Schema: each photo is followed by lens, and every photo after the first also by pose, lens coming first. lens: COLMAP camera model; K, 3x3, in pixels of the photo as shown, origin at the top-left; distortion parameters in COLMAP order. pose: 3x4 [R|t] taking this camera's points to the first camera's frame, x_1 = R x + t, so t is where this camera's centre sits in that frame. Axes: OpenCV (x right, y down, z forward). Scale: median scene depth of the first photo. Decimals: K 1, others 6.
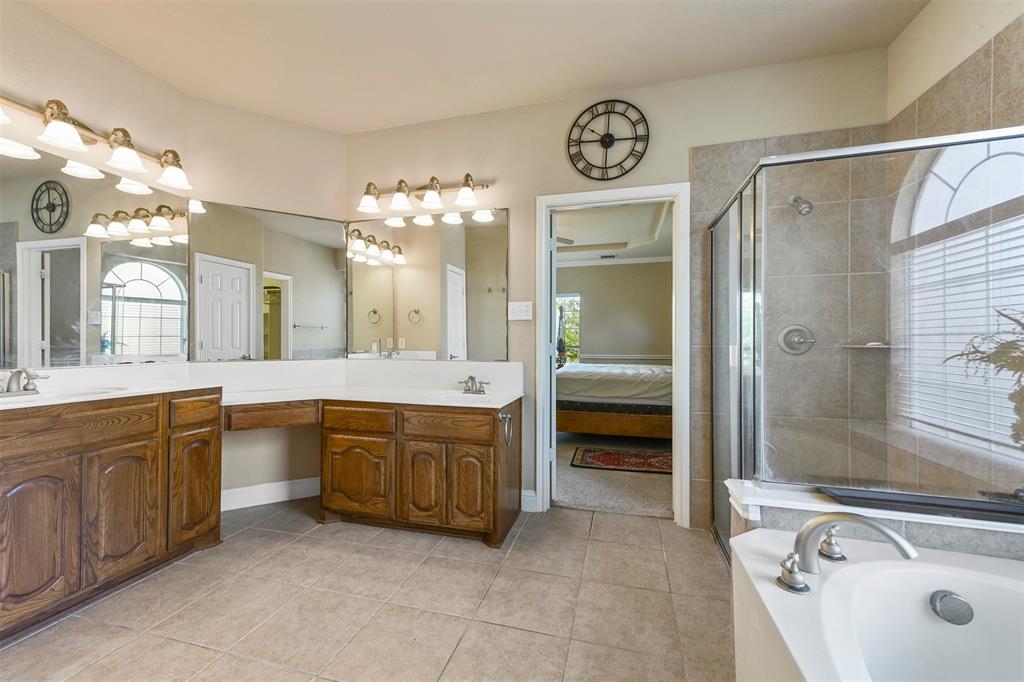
lens RADIAL K [[399.3, 0, 512.1], [0, 399.3, 340.6], [0, 0, 1]] dist [0.011004, 0.000247]
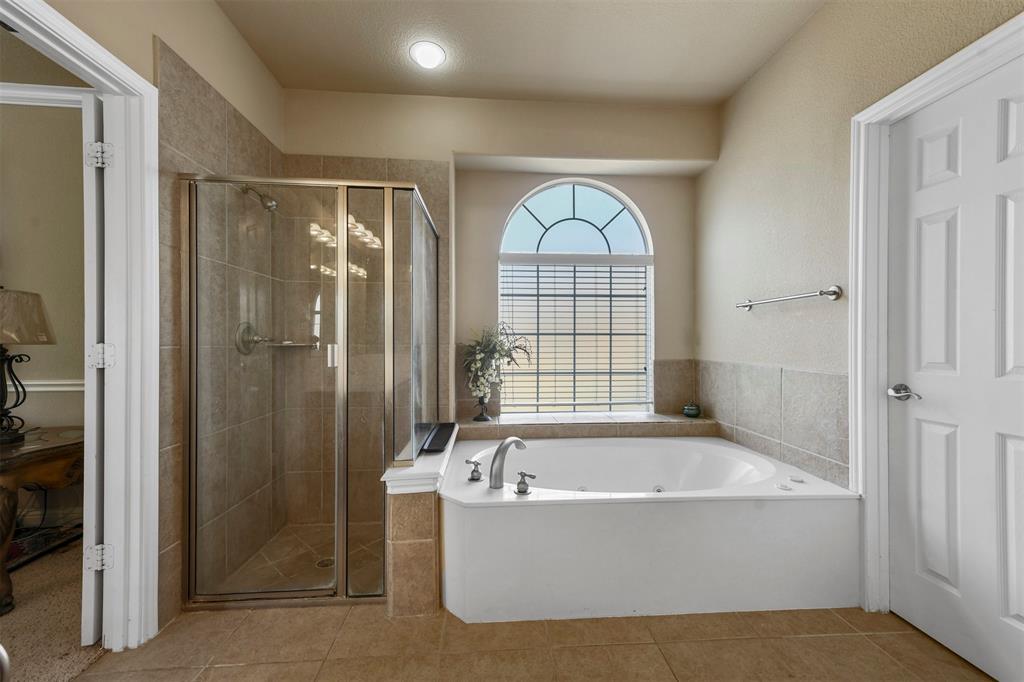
lens RADIAL K [[399.3, 0, 512.9], [0, 399.3, 341.1], [0, 0, 1]] dist [0.011004, 0.000247]
pose [[-0.320156, -0.004430, 0.947354, -0.349557], [-0.002598, 0.999989, 0.003798, -0.000321], [-0.947361, -0.001246, -0.320164, 0.673496]]
